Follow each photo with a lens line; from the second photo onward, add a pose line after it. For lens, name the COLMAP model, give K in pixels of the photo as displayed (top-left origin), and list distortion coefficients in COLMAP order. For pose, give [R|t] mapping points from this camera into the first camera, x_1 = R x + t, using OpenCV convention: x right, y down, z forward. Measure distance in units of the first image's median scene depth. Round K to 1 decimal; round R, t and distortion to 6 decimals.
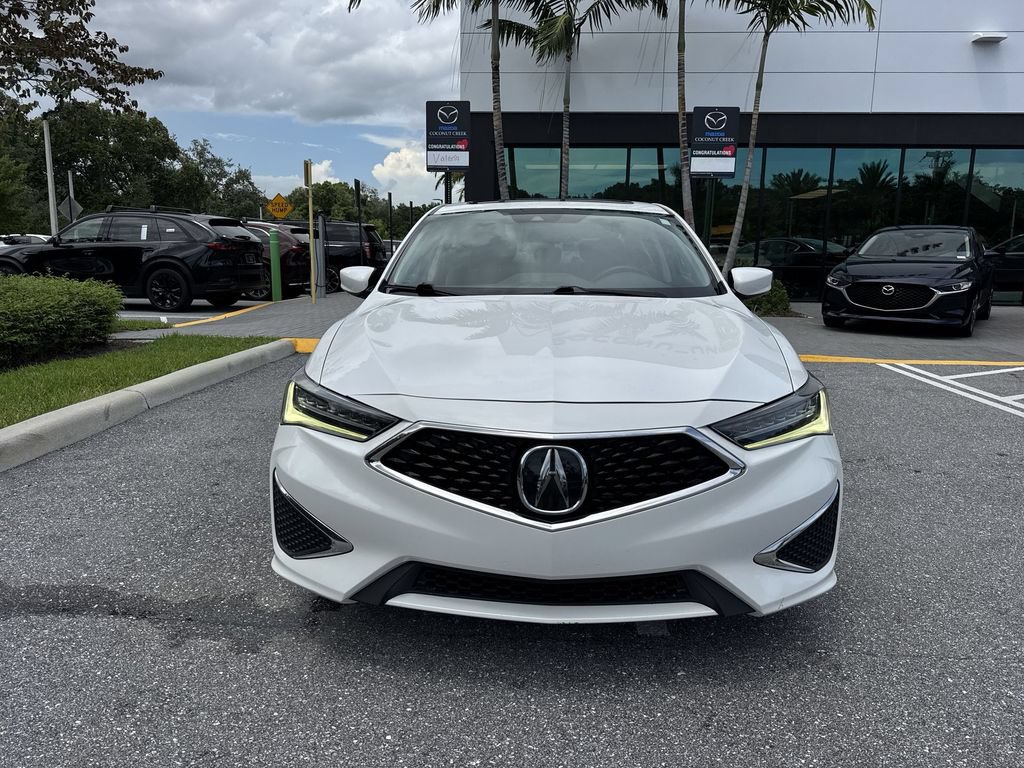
lens RADIAL K [[720.2, 0, 508.0], [0, 720.2, 392.7], [0, 0, 1]] dist [0.043602, -0.058702]
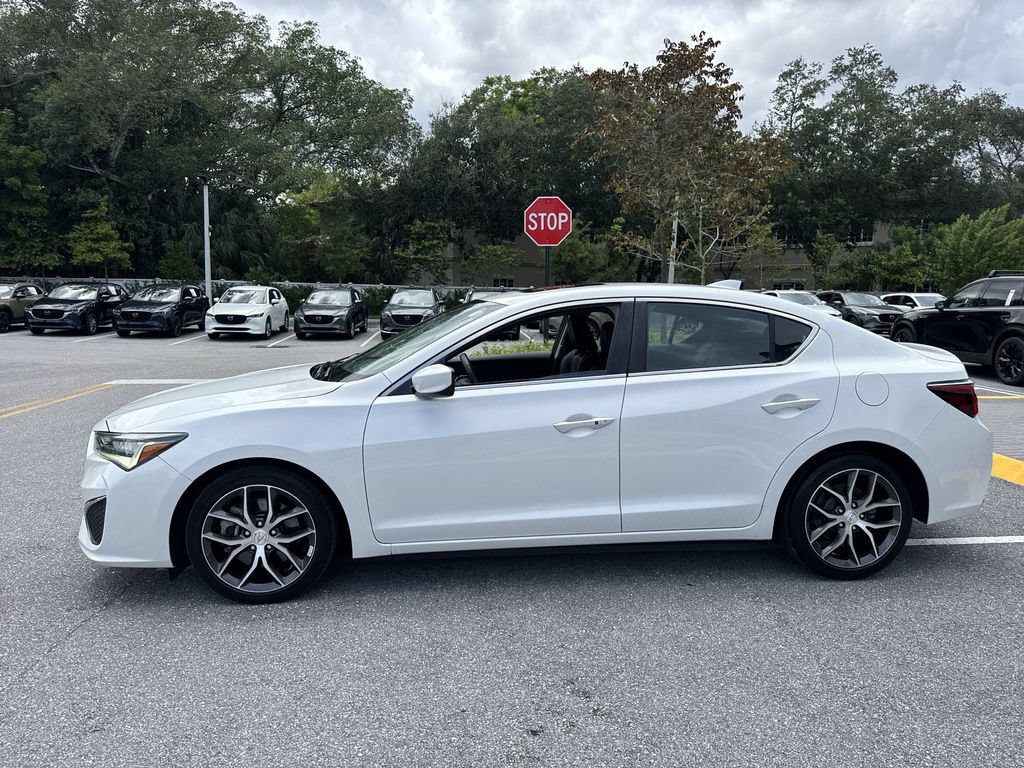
lens RADIAL K [[720.2, 0, 511.0], [0, 720.2, 396.7], [0, 0, 1]] dist [0.043602, -0.058702]
pose [[0.153577, 0.126772, -0.979971, 0.603074], [-0.194812, 0.976156, 0.095749, -0.115612], [0.968743, 0.176205, 0.174612, 0.450498]]
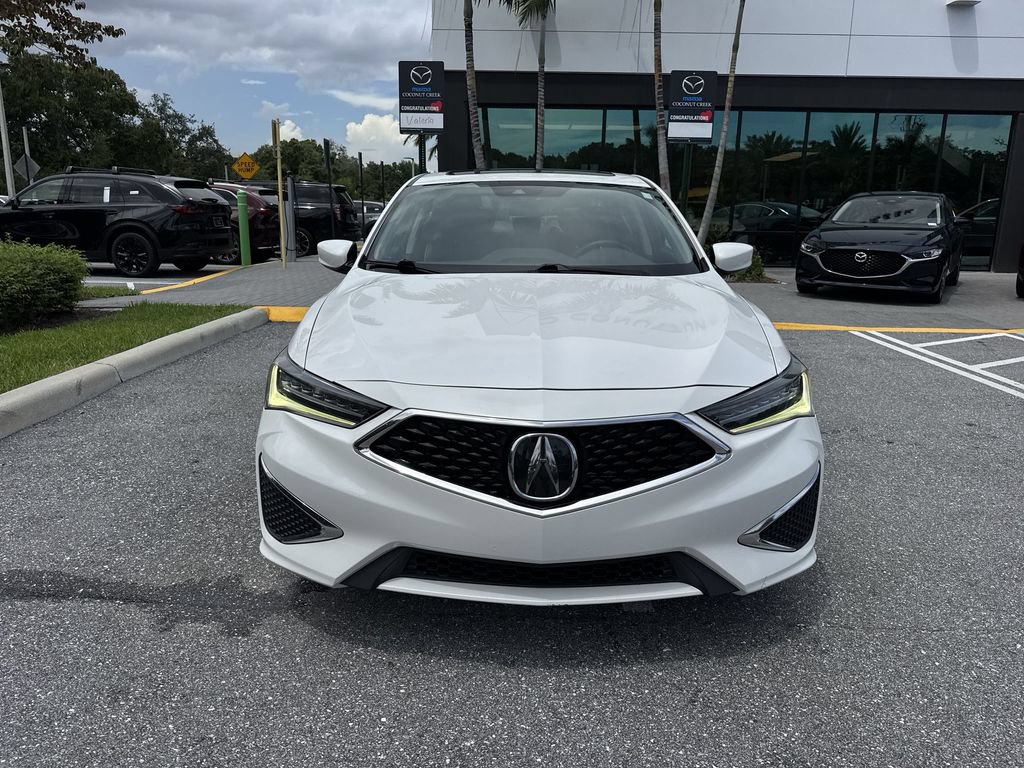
lens RADIAL K [[720.2, 0, 506.2], [0, 720.2, 391.4], [0, 0, 1]] dist [0.043602, -0.058702]
pose [[0.999380, -0.006255, 0.034649, -0.006254], [0.004501, 0.998715, 0.050472, -0.009155], [-0.034920, -0.050285, 0.998124, -0.000099]]
